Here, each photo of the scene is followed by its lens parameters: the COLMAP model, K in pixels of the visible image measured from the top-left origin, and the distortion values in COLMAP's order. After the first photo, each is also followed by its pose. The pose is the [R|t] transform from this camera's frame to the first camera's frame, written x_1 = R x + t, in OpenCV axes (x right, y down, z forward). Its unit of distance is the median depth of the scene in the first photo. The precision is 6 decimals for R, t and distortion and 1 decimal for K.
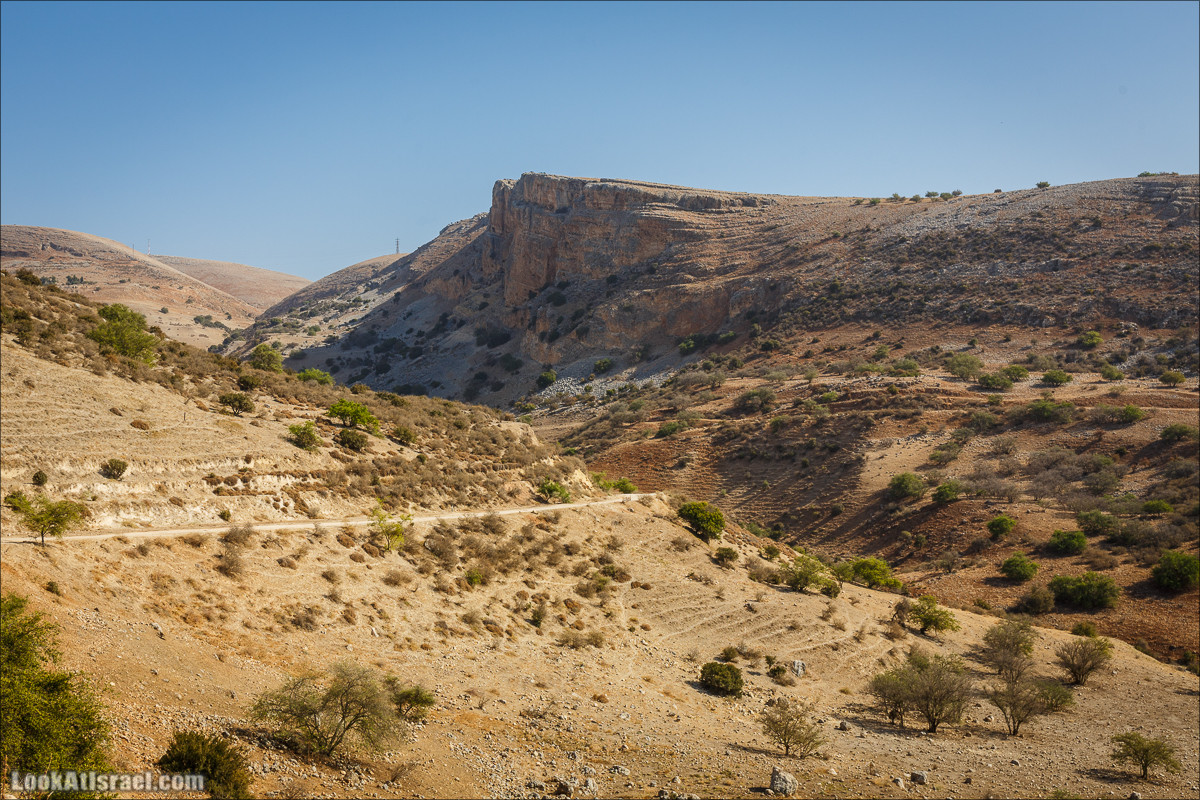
lens RADIAL K [[1454.0, 0, 600.6], [0, 1454.0, 399.2], [0, 0, 1]] dist [-0.013685, 0.000000]
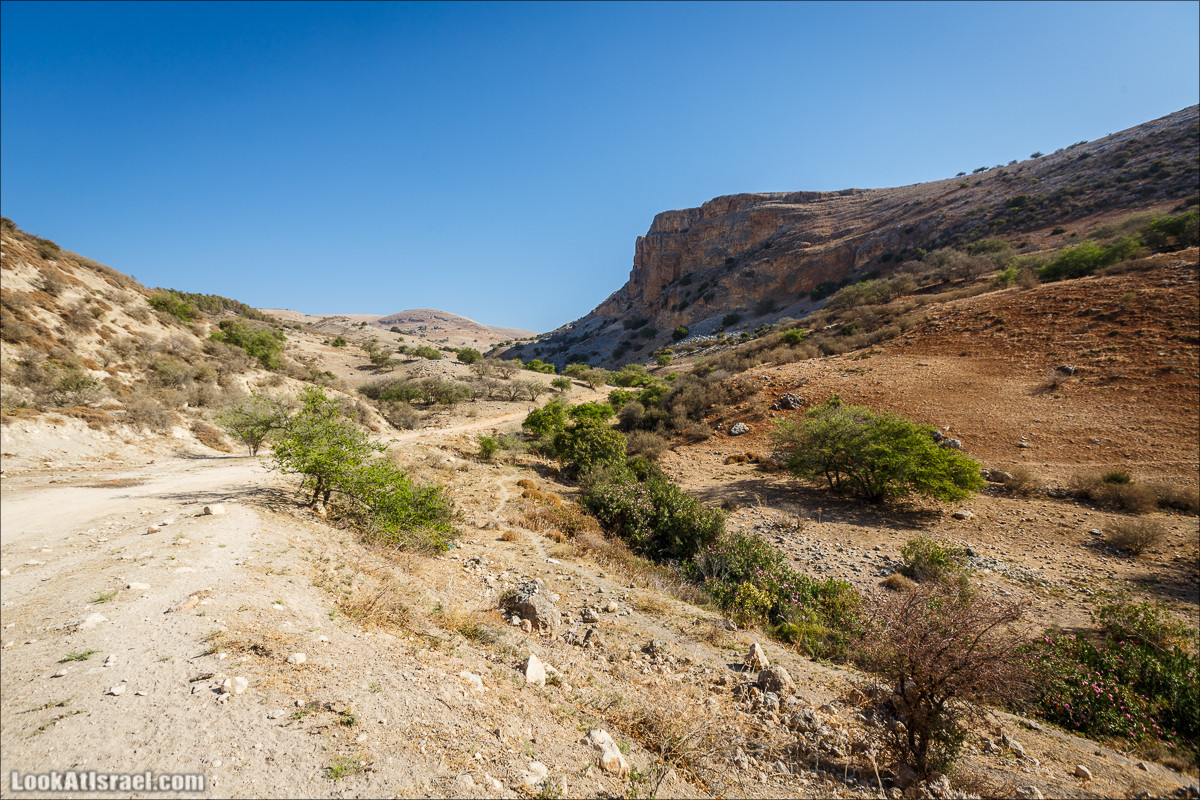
lens RADIAL K [[528.9, 0, 597.7], [0, 528.9, 399.2], [0, 0, 1]] dist [-0.003112, 0.000536]
pose [[0.989043, 0.000989, -0.147625, -0.038554], [-0.000698, 0.999998, 0.002022, 0.037034], [0.147626, -0.001897, 0.989041, 0.545804]]
